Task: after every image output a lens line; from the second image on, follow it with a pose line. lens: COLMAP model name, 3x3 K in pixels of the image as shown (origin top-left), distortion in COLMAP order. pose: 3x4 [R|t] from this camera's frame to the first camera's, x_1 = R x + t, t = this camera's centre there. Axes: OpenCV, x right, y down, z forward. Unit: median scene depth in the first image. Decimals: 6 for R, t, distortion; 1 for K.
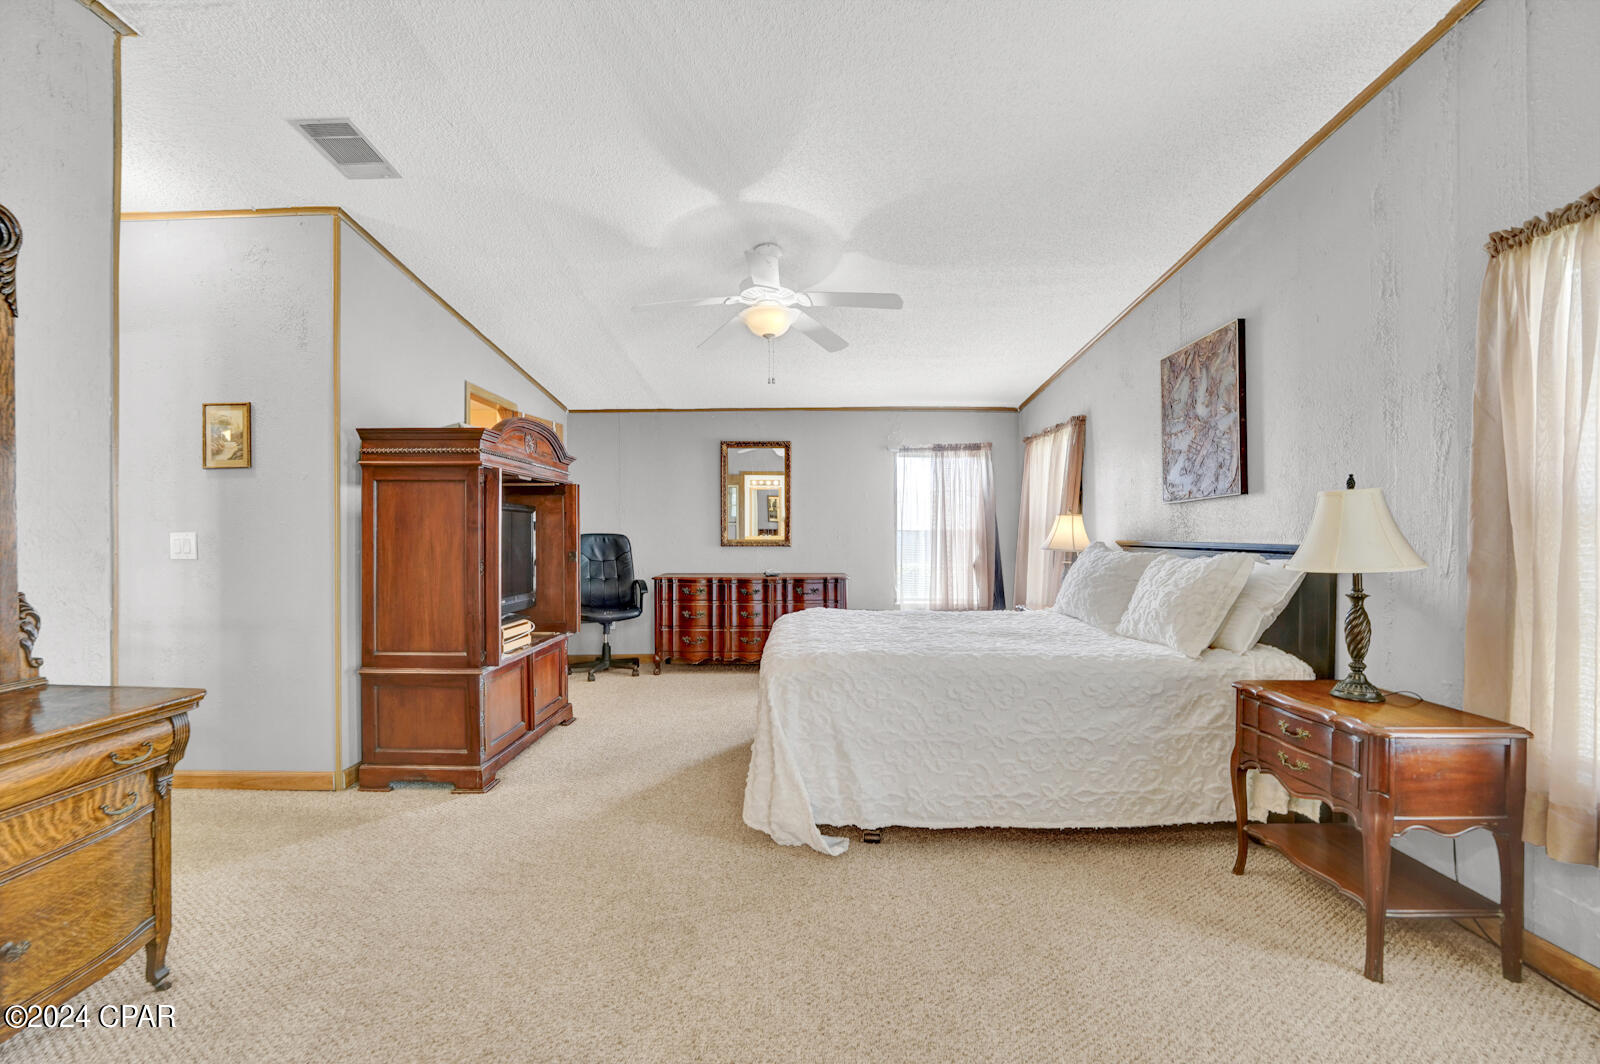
lens RADIAL K [[656.9, 0, 785.6], [0, 656.9, 537.1], [0, 0, 1]] dist [-0.027727, 0.003618]
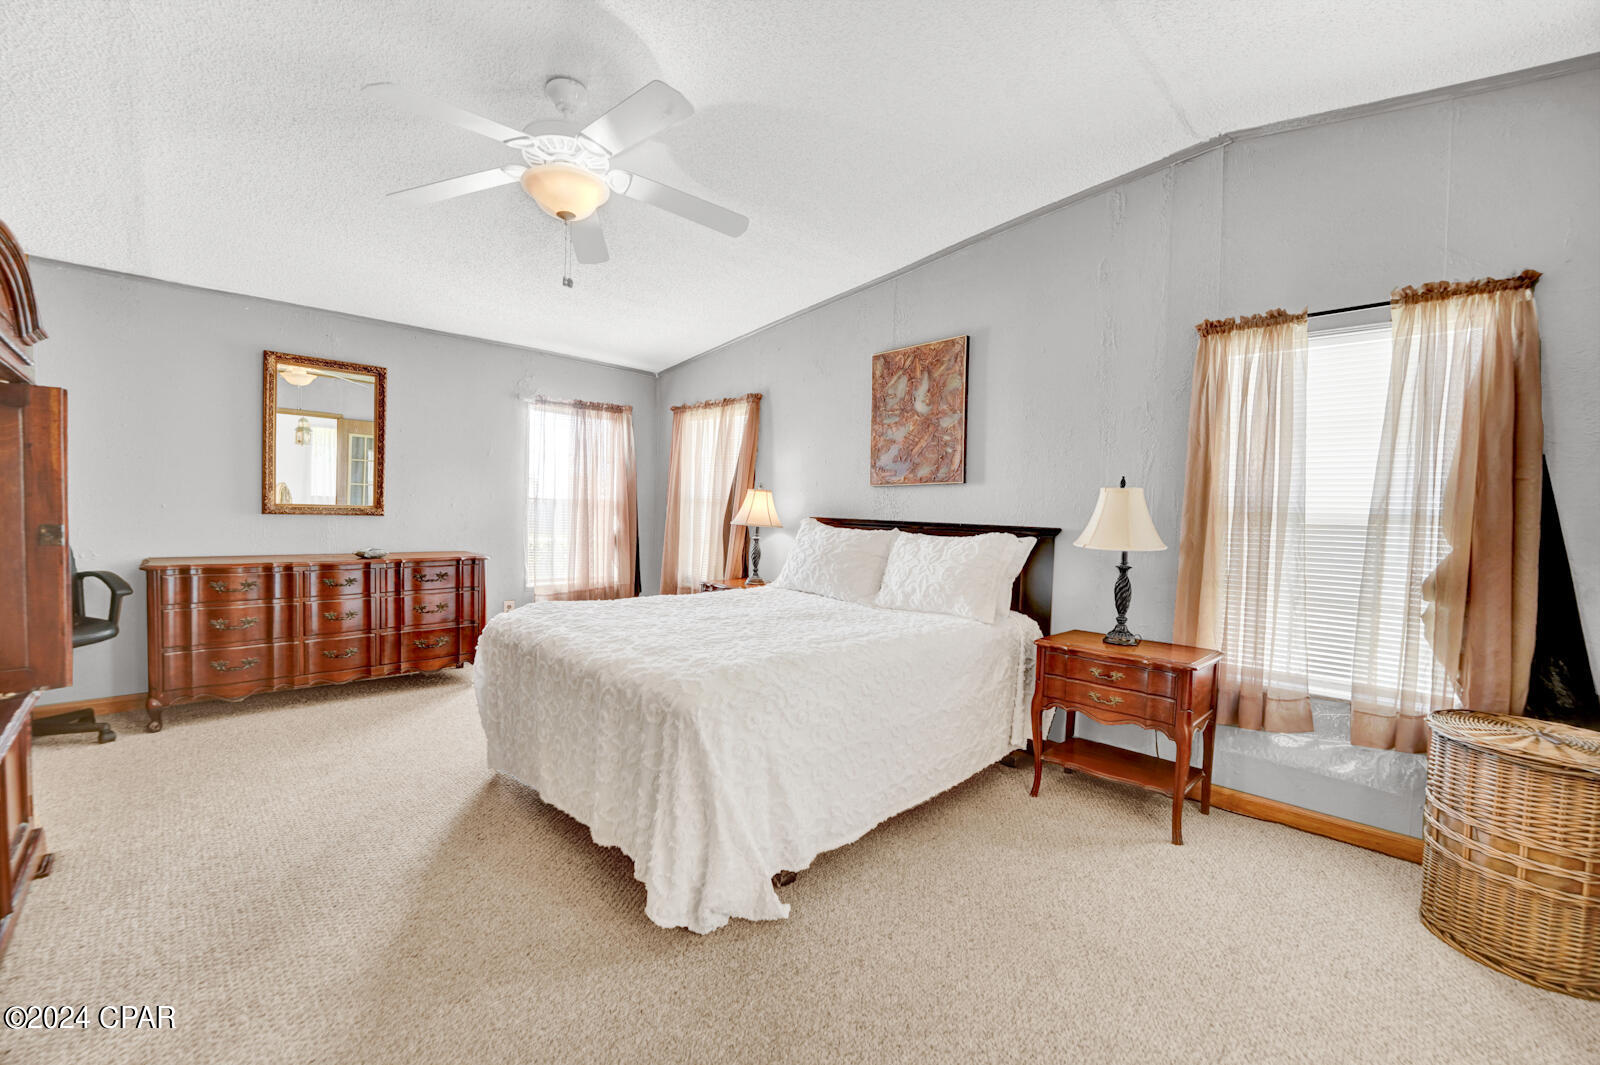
lens RADIAL K [[656.9, 0, 786.1], [0, 656.9, 536.1], [0, 0, 1]] dist [-0.027727, 0.003618]
pose [[0.698854, -0.006175, 0.715238, -0.558495], [-0.027936, 0.998964, 0.035921, -0.003366], [-0.714719, -0.045084, 0.697958, 0.537506]]
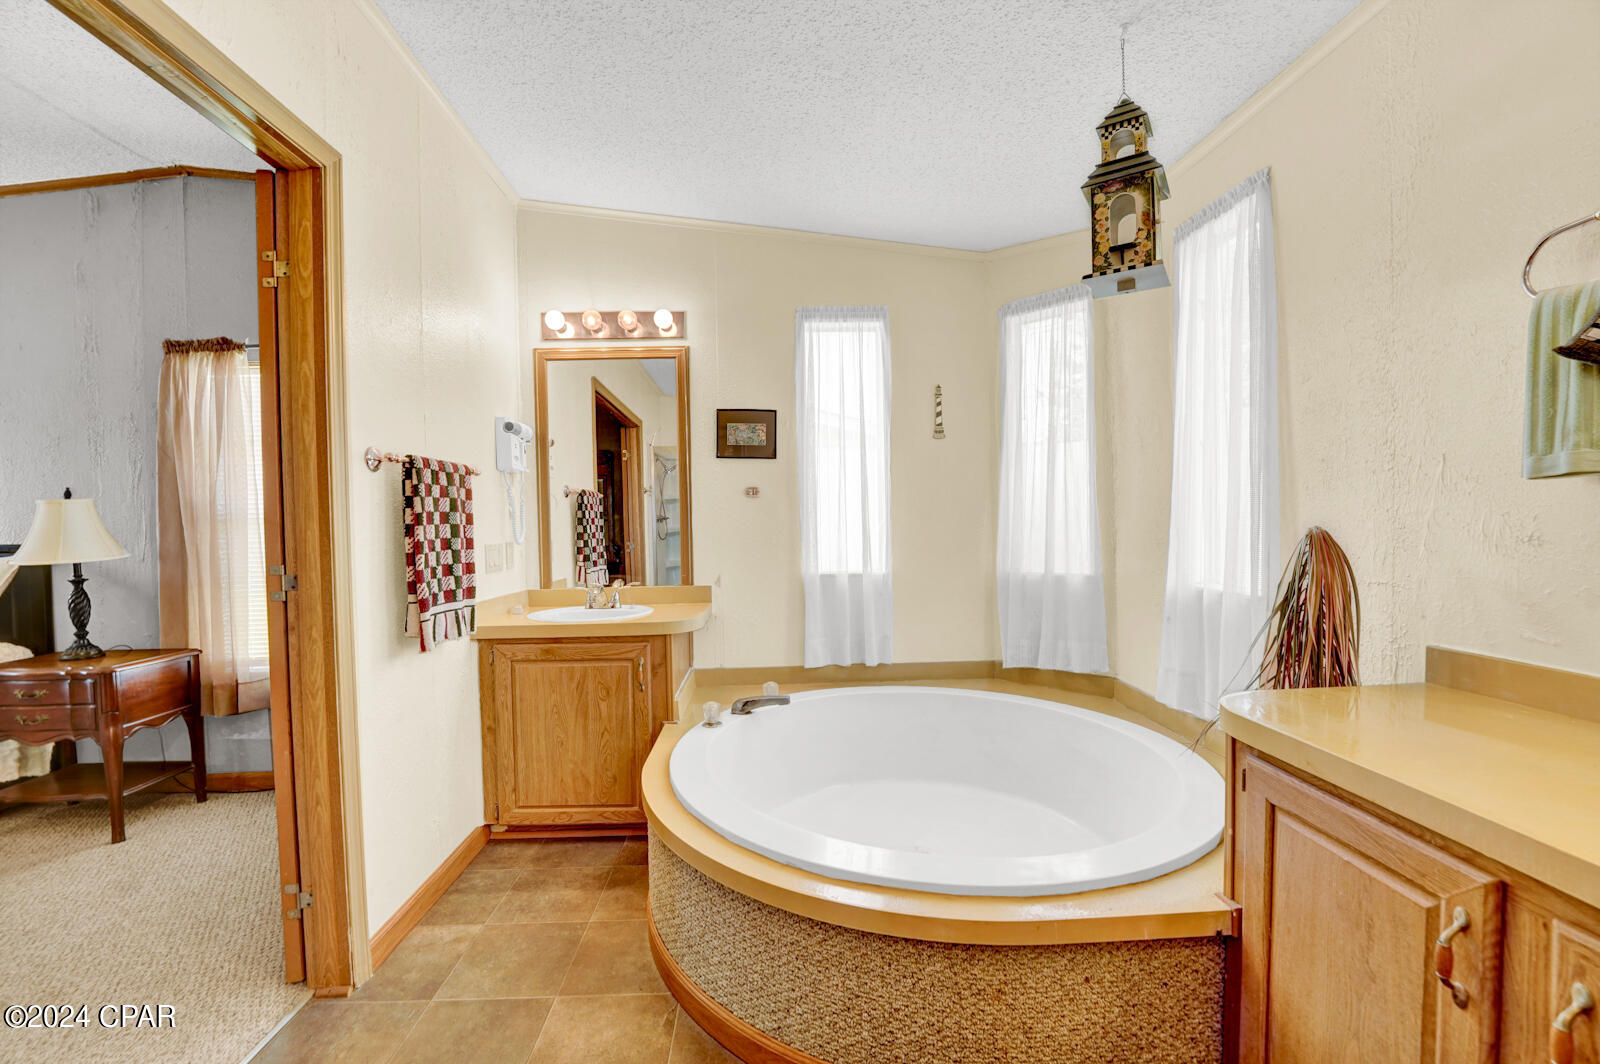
lens RADIAL K [[656.9, 0, 795.9], [0, 656.9, 540.5], [0, 0, 1]] dist [-0.027727, 0.003618]
pose [[-0.050840, -0.028402, 0.998303, -0.466119], [0.020221, 0.999361, 0.029462, 0.000975], [-0.998502, 0.021684, -0.050233, -0.385431]]
